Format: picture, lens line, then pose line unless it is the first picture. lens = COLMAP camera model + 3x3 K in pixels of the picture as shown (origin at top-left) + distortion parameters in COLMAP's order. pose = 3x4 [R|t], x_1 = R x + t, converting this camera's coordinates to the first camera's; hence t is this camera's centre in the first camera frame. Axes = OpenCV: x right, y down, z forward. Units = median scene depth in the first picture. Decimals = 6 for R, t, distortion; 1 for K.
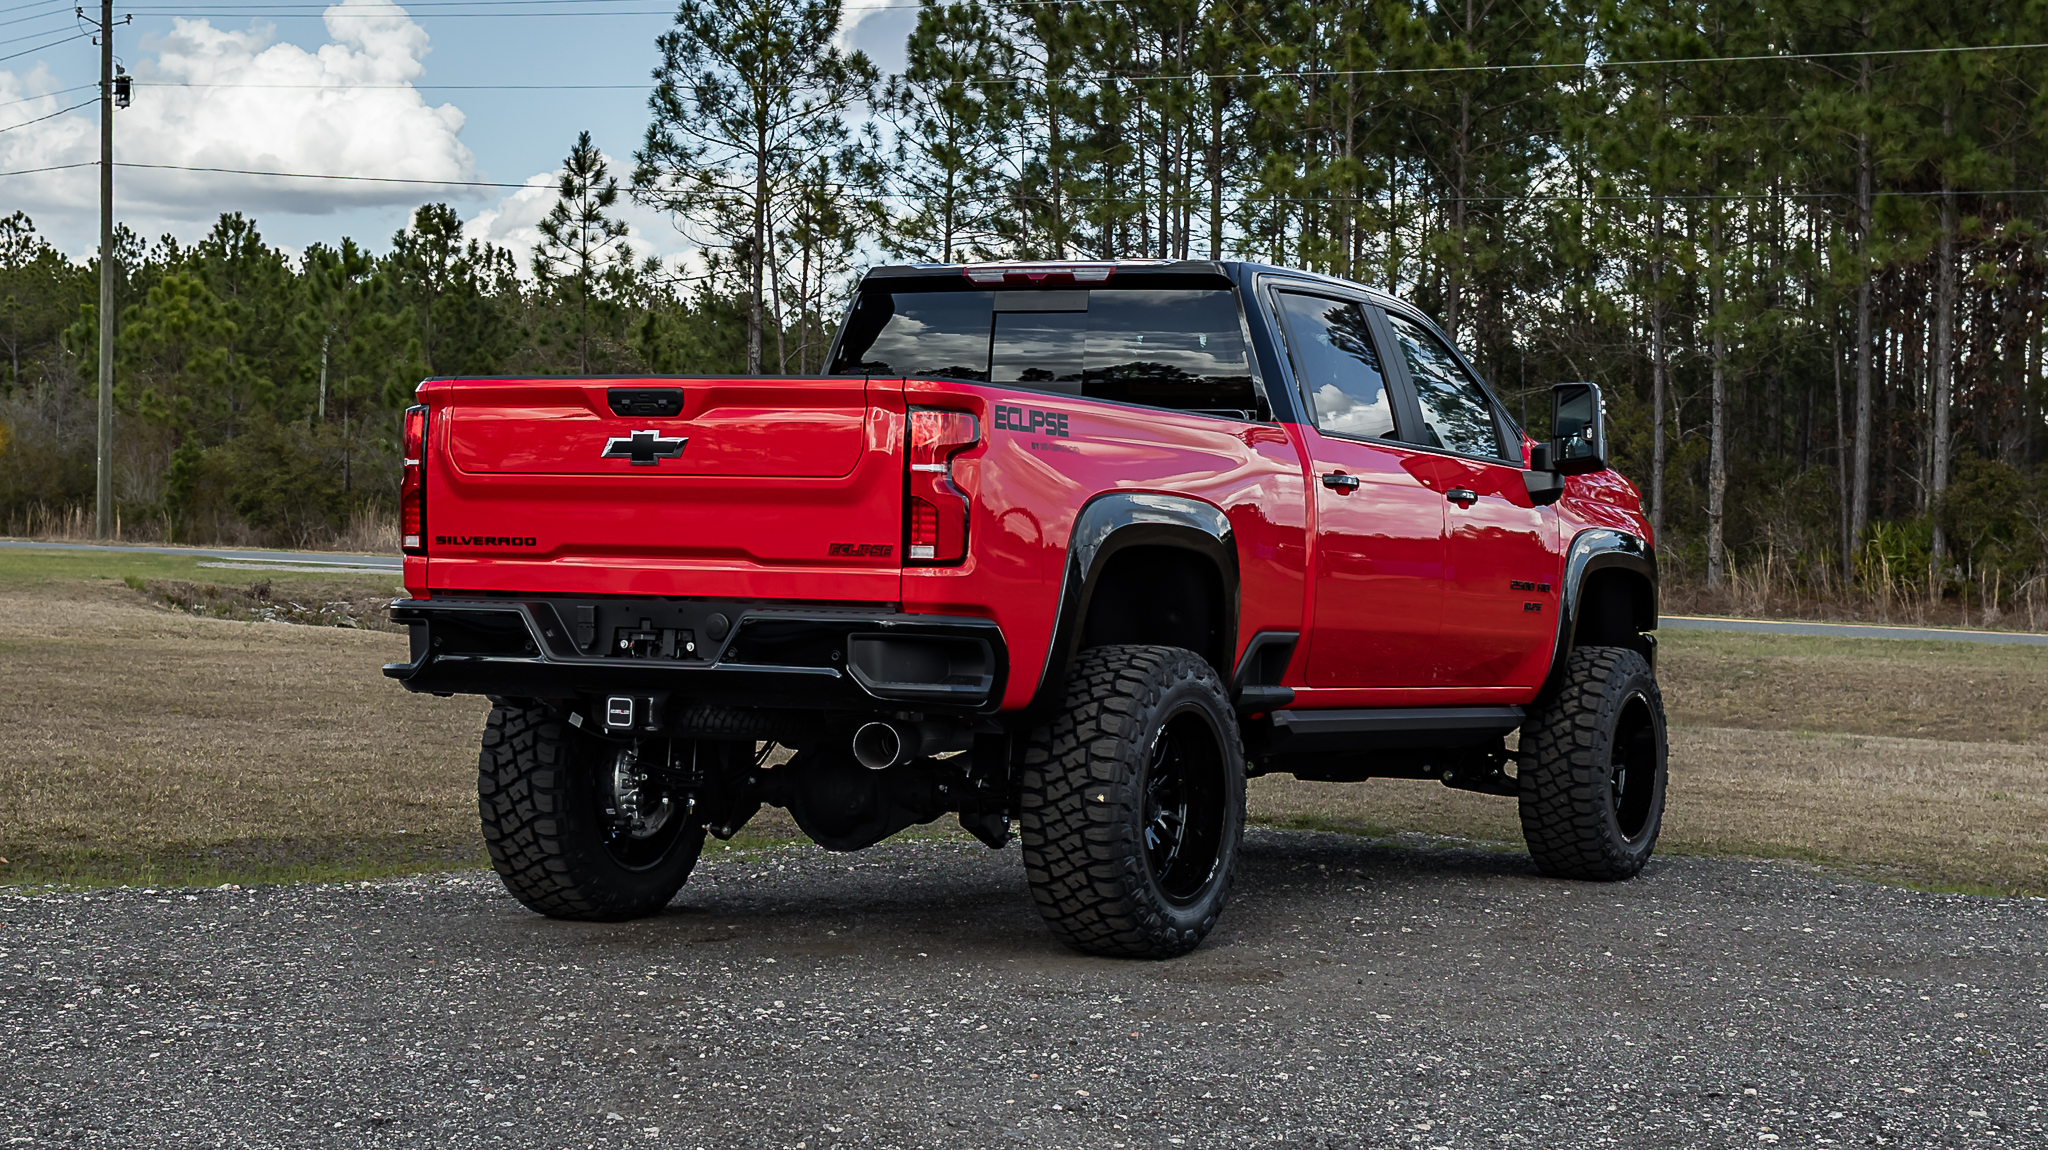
lens RADIAL K [[4323.8, 0, 1192.4], [0, 4323.8, 702.6], [0, 0, 1]] dist [0.240594, -0.253931]
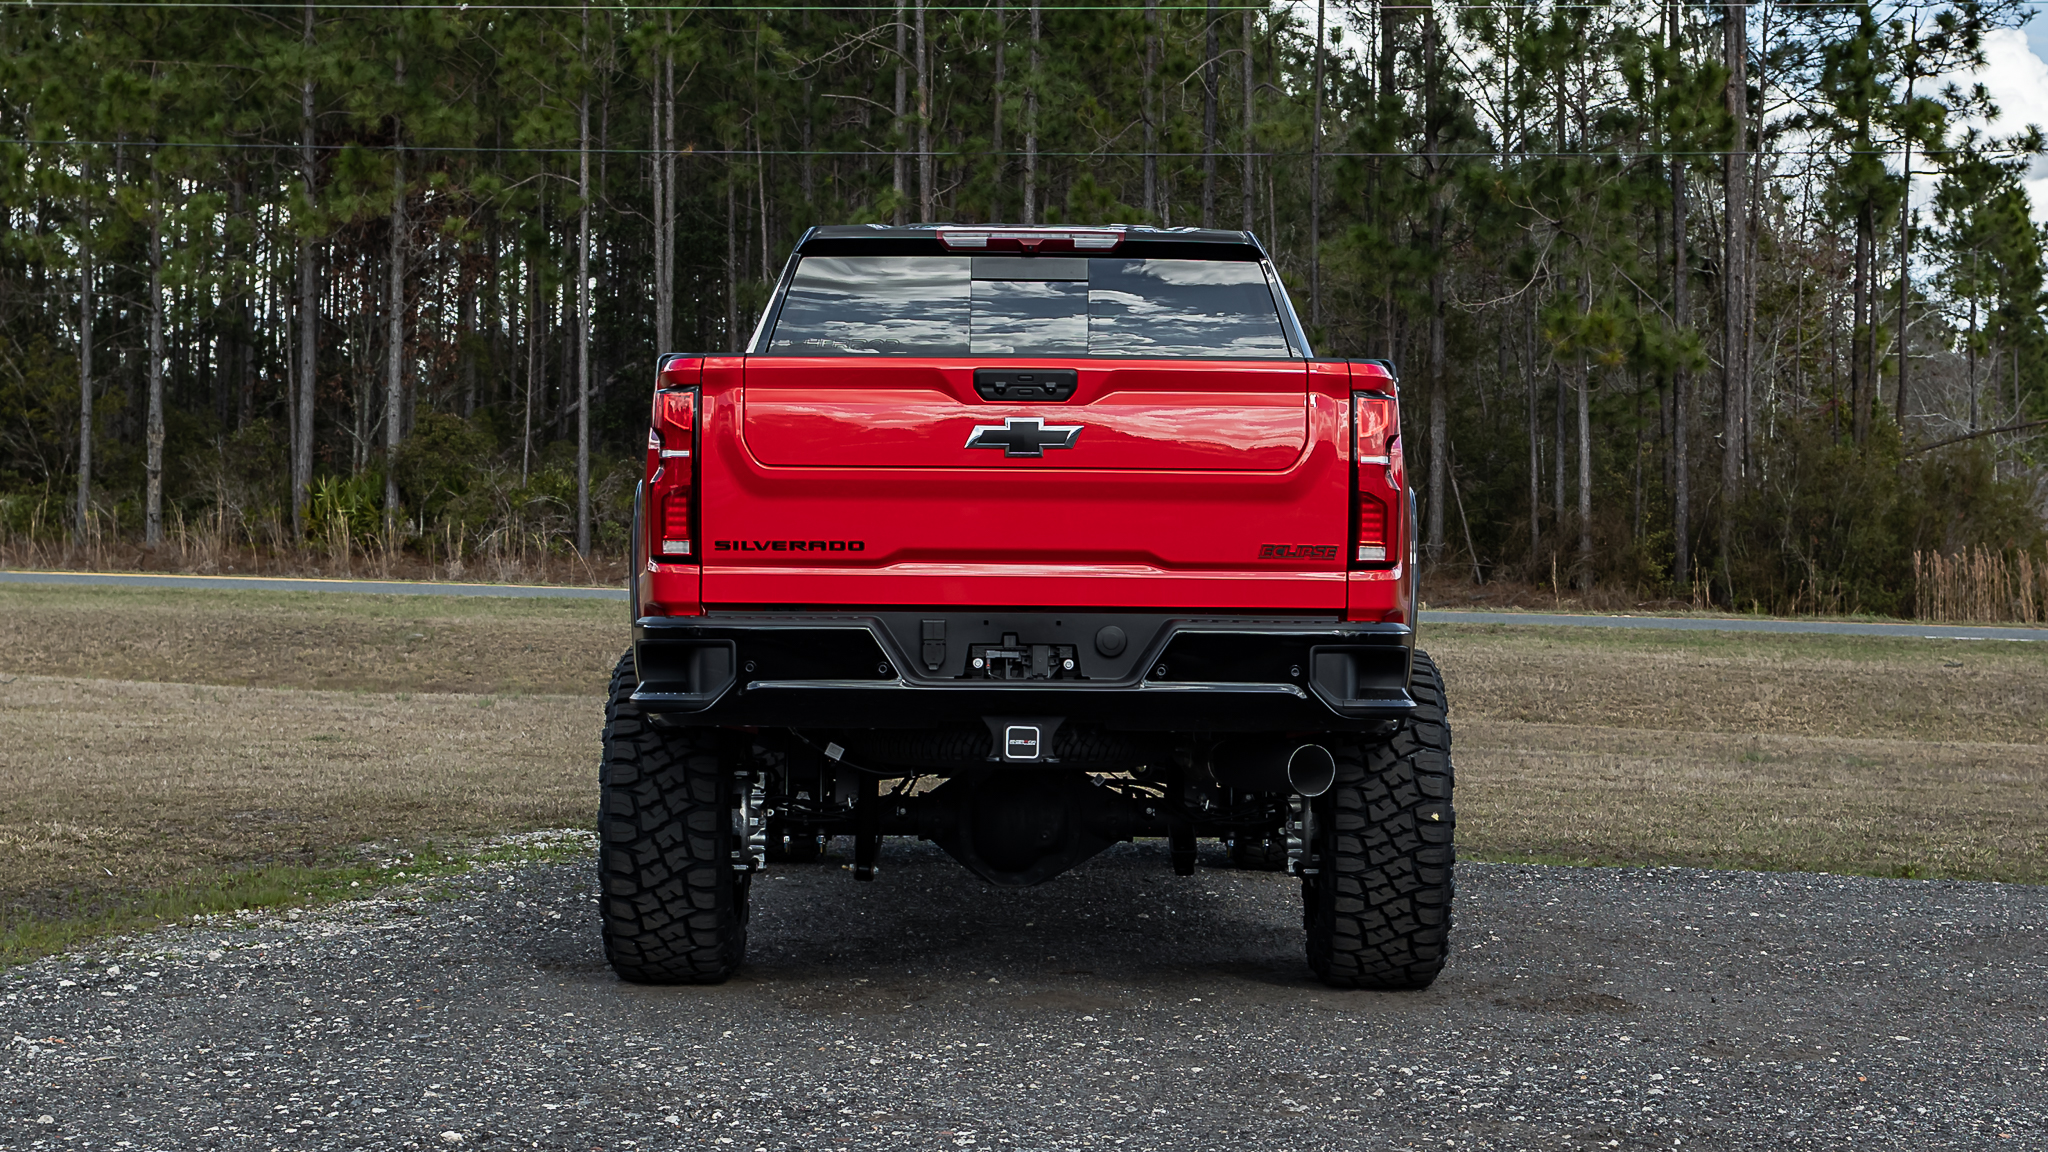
lens RADIAL K [[4269.8, 0, 1018.9], [0, 4269.8, 543.5], [0, 0, 1]] dist [0.203527, -0.203872]
pose [[0.911447, -0.018599, 0.410998, -0.439050], [0.028222, 0.999451, -0.017360, -0.020766], [-0.410449, 0.027422, 0.911471, 0.198293]]
